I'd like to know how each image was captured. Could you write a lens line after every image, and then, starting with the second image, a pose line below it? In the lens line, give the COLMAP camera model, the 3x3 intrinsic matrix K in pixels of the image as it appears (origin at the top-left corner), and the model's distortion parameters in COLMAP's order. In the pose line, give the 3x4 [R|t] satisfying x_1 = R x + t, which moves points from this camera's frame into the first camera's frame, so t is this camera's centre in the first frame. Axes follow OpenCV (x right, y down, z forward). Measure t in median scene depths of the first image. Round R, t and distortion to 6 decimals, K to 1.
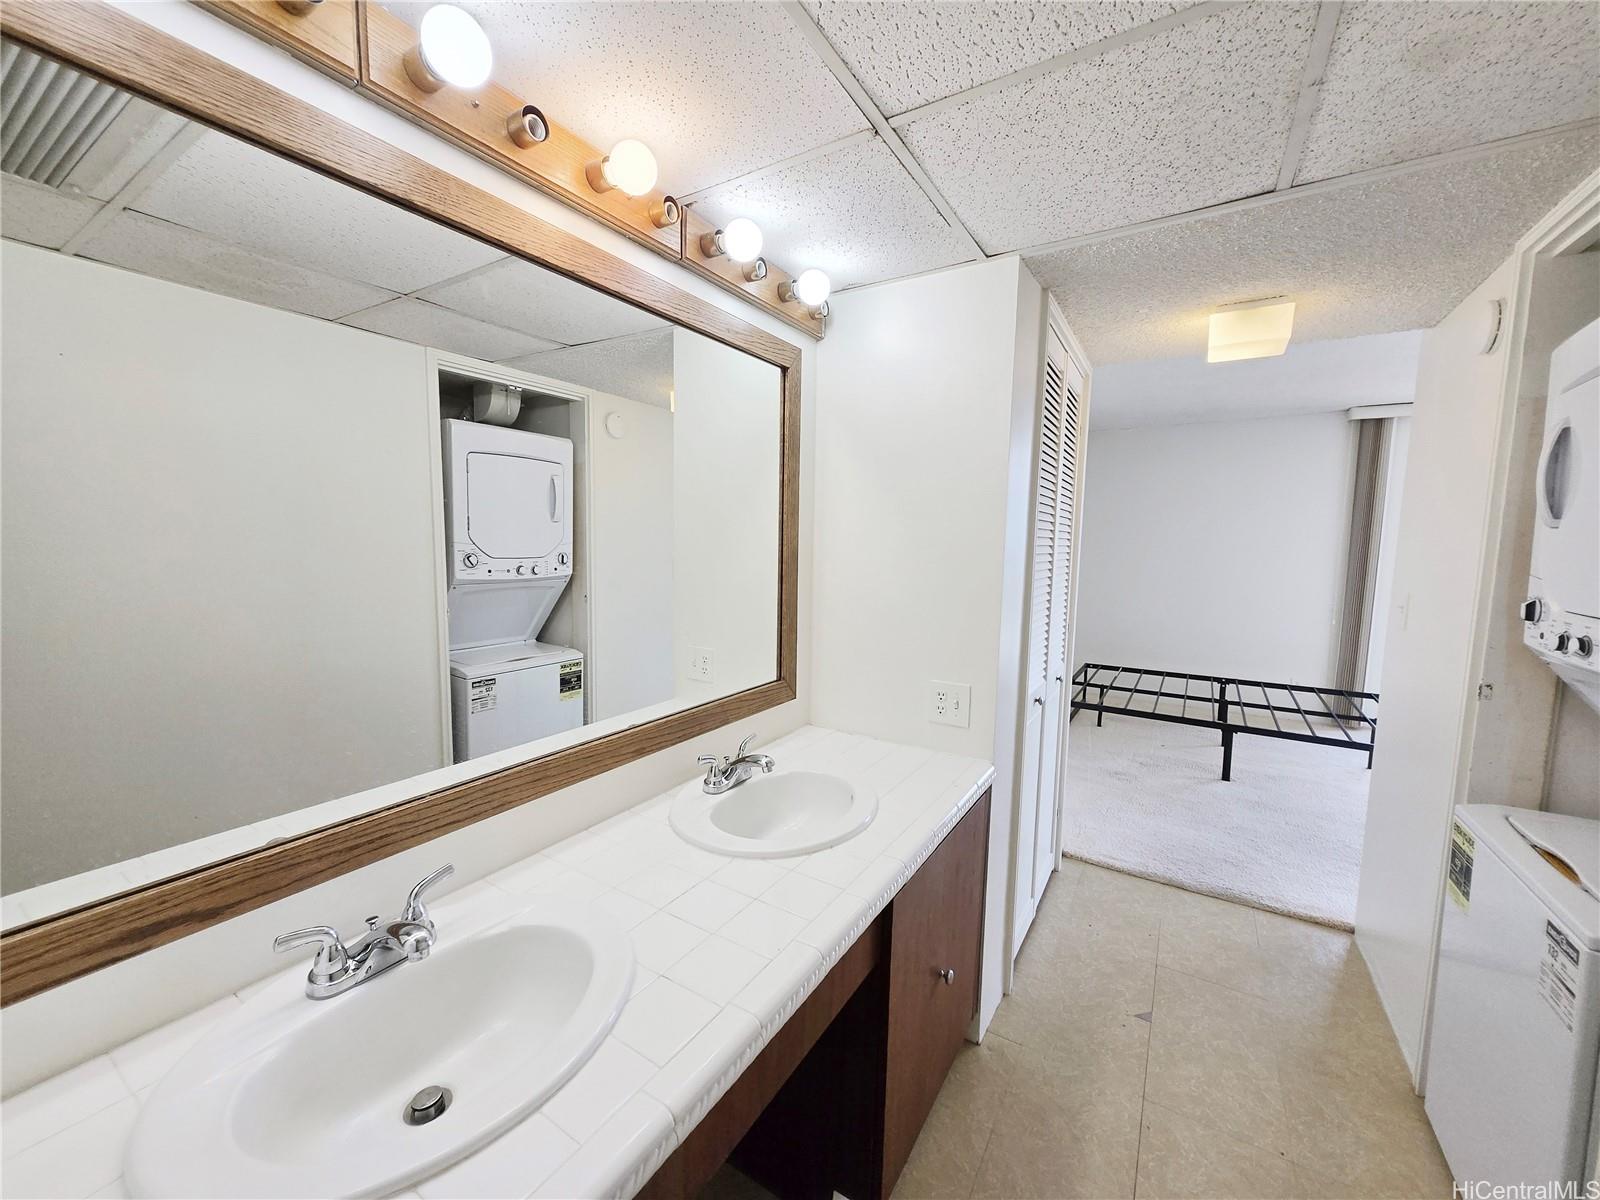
lens RADIAL K [[631.3, 0, 799.0], [0, 631.3, 601.5], [0, 0, 1]] dist [0.002758, -0.000134]
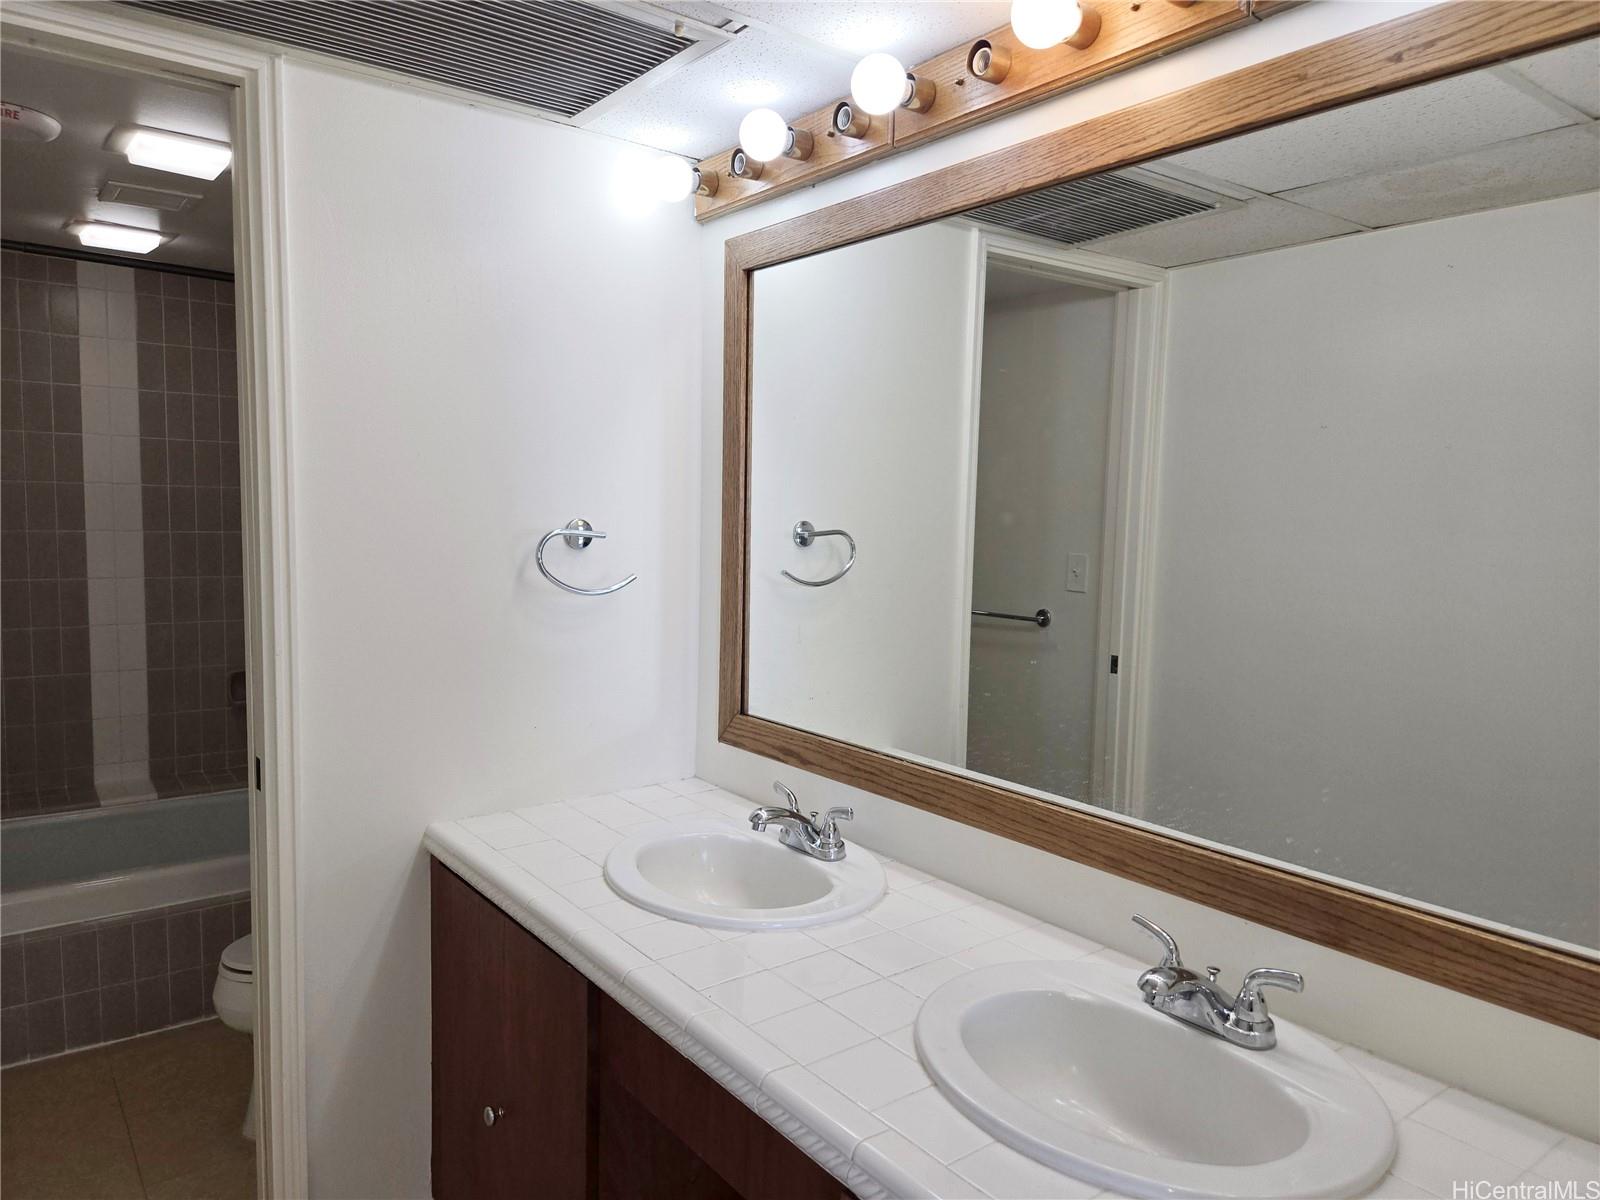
lens RADIAL K [[1075.2, 0, 803.8], [0, 1075.2, 598.8], [0, 0, 1]] dist [0.060219, -0.046455]
pose [[-0.348256, 0.060809, -0.935425, 1.186519], [-0.117563, 0.987182, 0.107942, -0.143596], [0.929998, 0.147563, -0.336643, 1.439031]]
